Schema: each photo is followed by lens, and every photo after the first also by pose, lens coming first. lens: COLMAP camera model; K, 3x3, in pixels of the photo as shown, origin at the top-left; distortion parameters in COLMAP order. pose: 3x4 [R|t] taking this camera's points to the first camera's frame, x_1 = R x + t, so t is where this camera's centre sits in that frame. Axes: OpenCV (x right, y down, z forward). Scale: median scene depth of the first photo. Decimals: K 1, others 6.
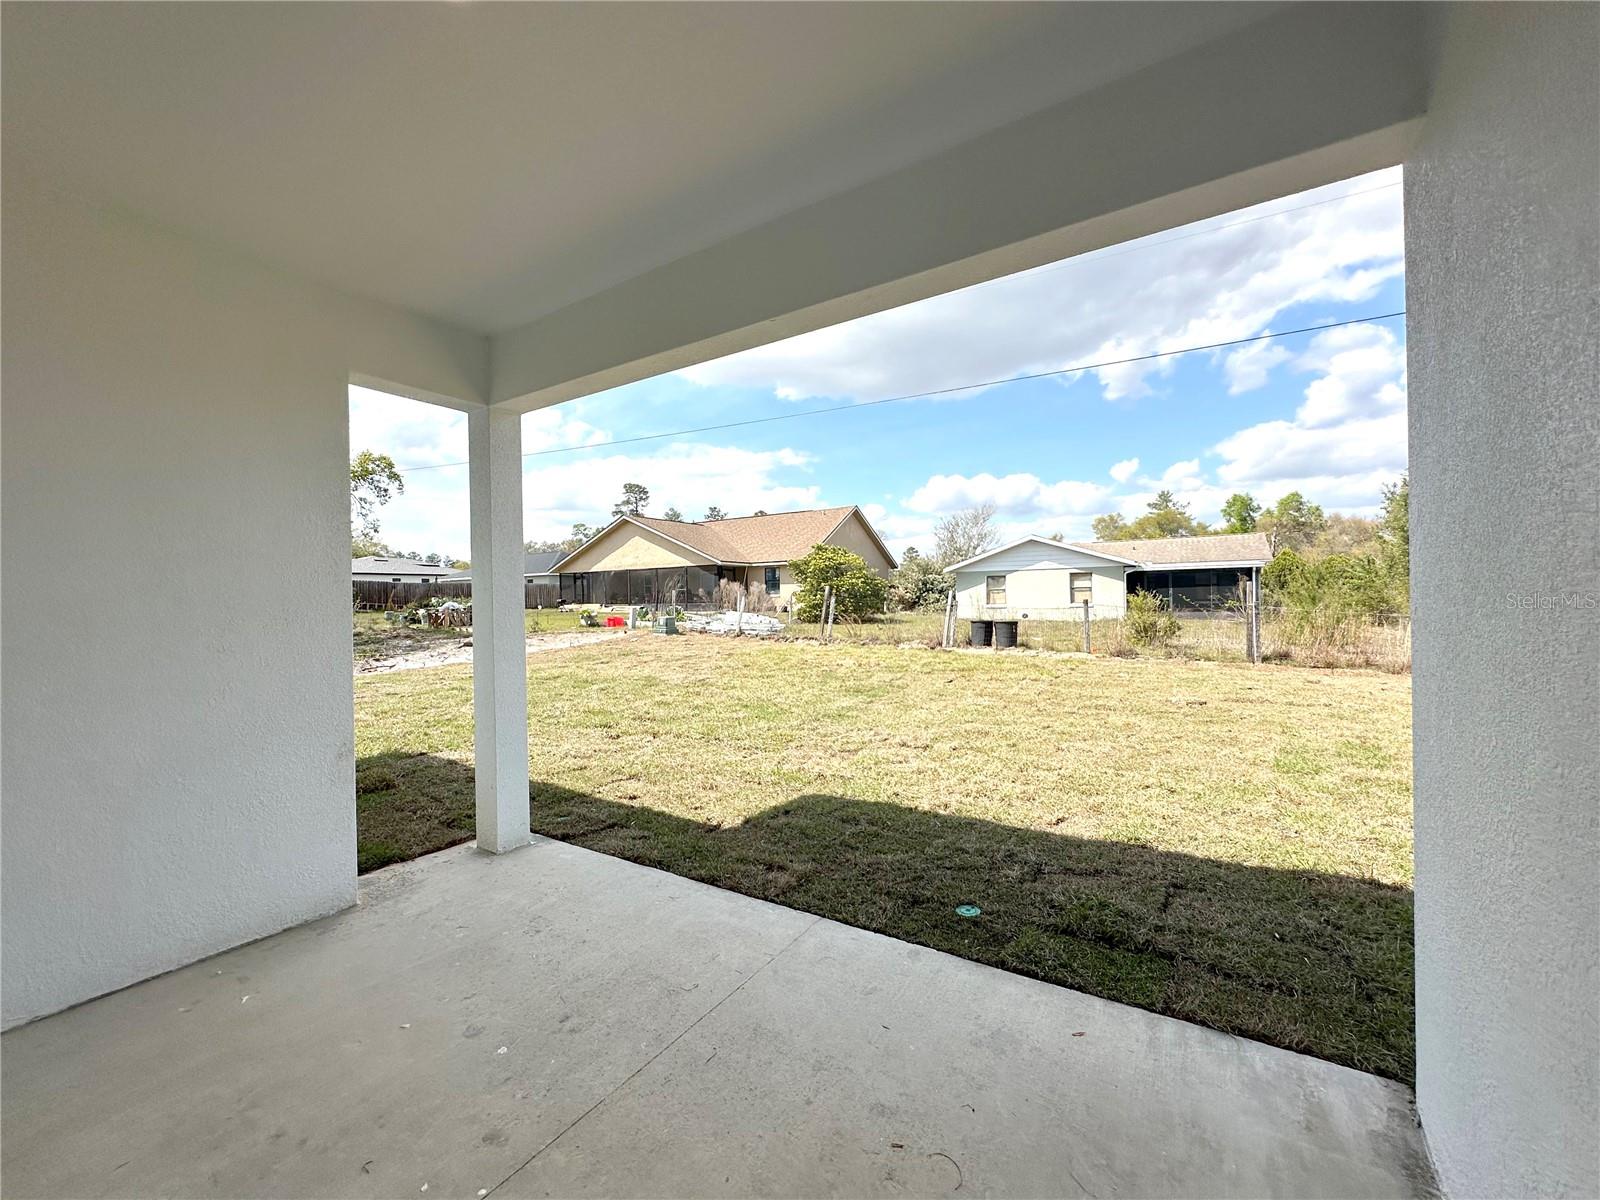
lens RADIAL K [[638.5, 0, 803.5], [0, 638.5, 600.7], [0, 0, 1]] dist [-0.003079, 0.000431]
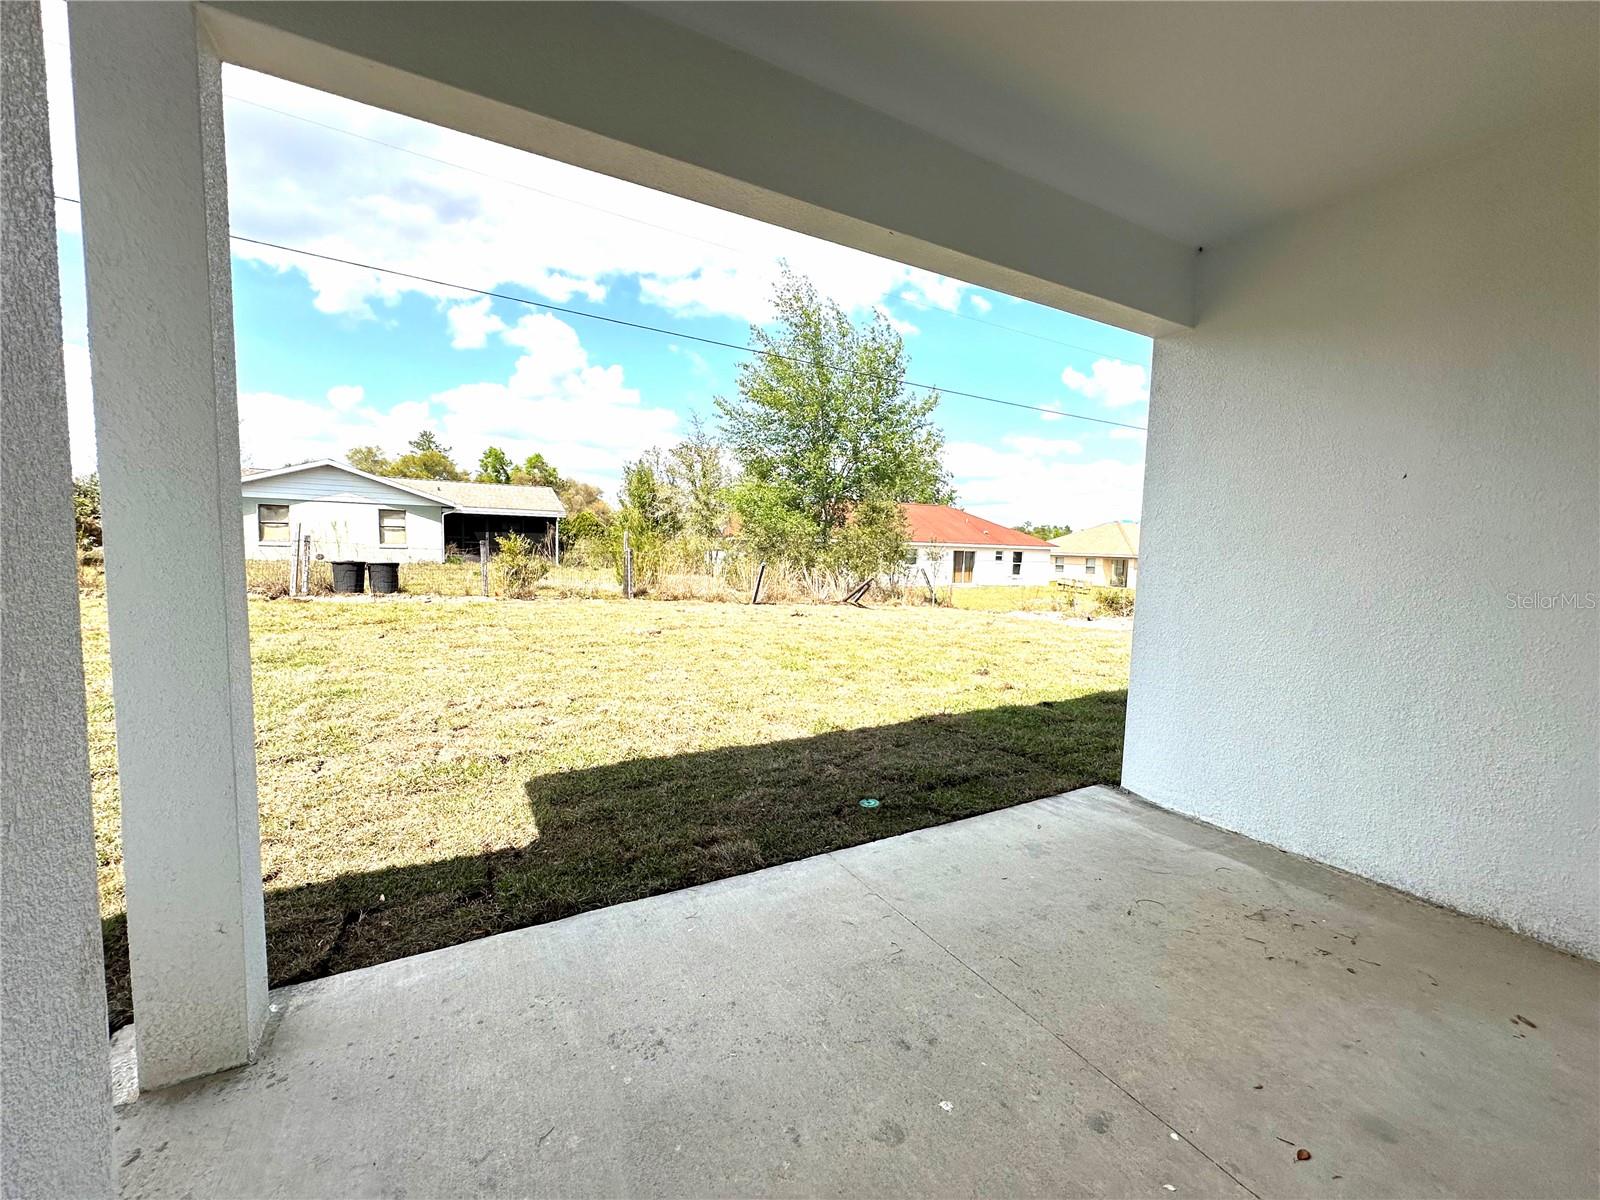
lens RADIAL K [[638.5, 0, 799.0], [0, 638.5, 601.7], [0, 0, 1]] dist [-0.003079, 0.000431]
pose [[0.473764, -0.044835, 0.879510, -0.208578], [-0.034064, 0.997023, 0.069174, 0.007817], [-0.879993, -0.062732, 0.470826, 0.142872]]
